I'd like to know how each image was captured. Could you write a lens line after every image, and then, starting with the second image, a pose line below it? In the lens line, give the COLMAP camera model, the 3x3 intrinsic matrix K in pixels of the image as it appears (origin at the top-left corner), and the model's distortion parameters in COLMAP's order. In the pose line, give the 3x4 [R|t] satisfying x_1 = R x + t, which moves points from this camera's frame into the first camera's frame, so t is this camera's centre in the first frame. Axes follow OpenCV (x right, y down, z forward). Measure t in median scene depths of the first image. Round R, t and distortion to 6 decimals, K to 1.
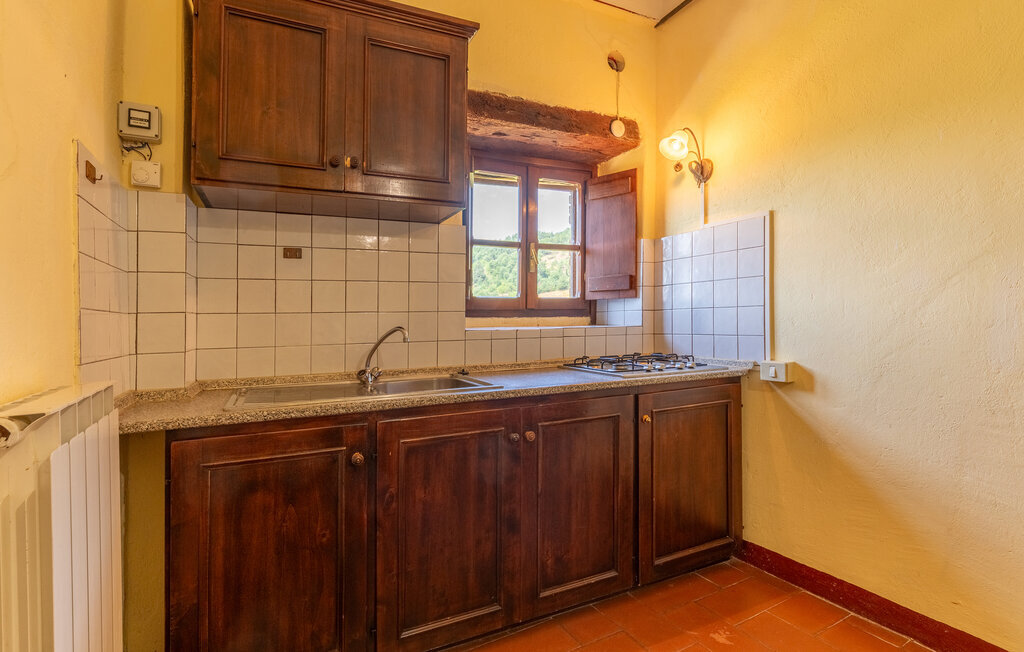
lens RADIAL K [[494.9, 0, 513.8], [0, 494.9, 317.2], [0, 0, 1]] dist [-0.000111, -0.000645]
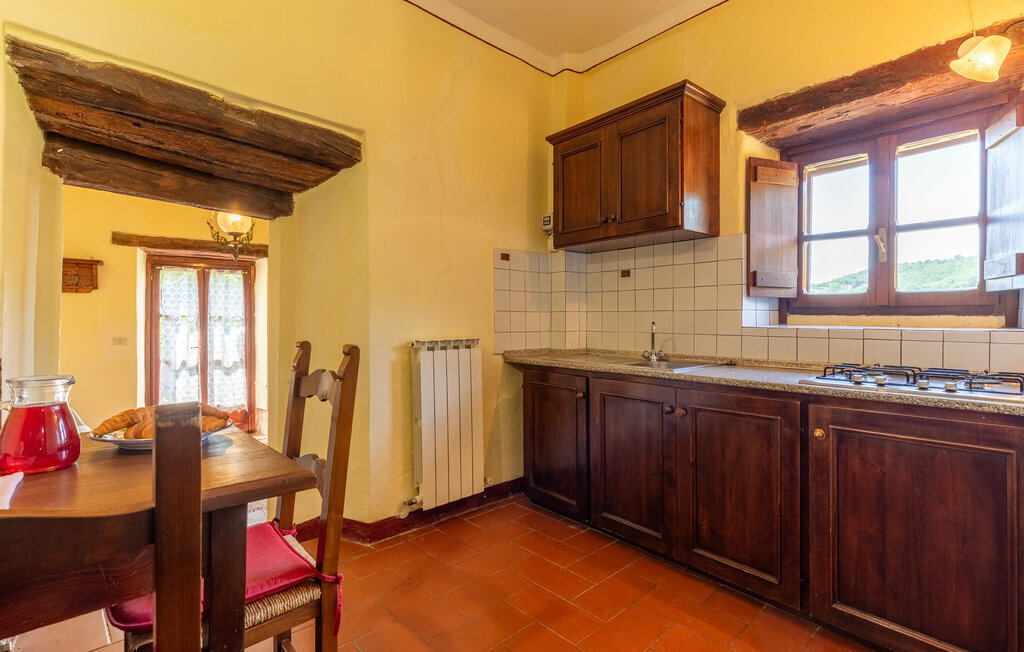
lens RADIAL K [[494.9, 0, 513.8], [0, 494.9, 317.2], [0, 0, 1]] dist [-0.000111, -0.000645]
pose [[0.246697, 0.012718, -0.969009, 0.919918], [-0.001756, 0.999918, 0.012676, -0.009058], [0.969091, -0.001425, 0.246700, 0.241941]]
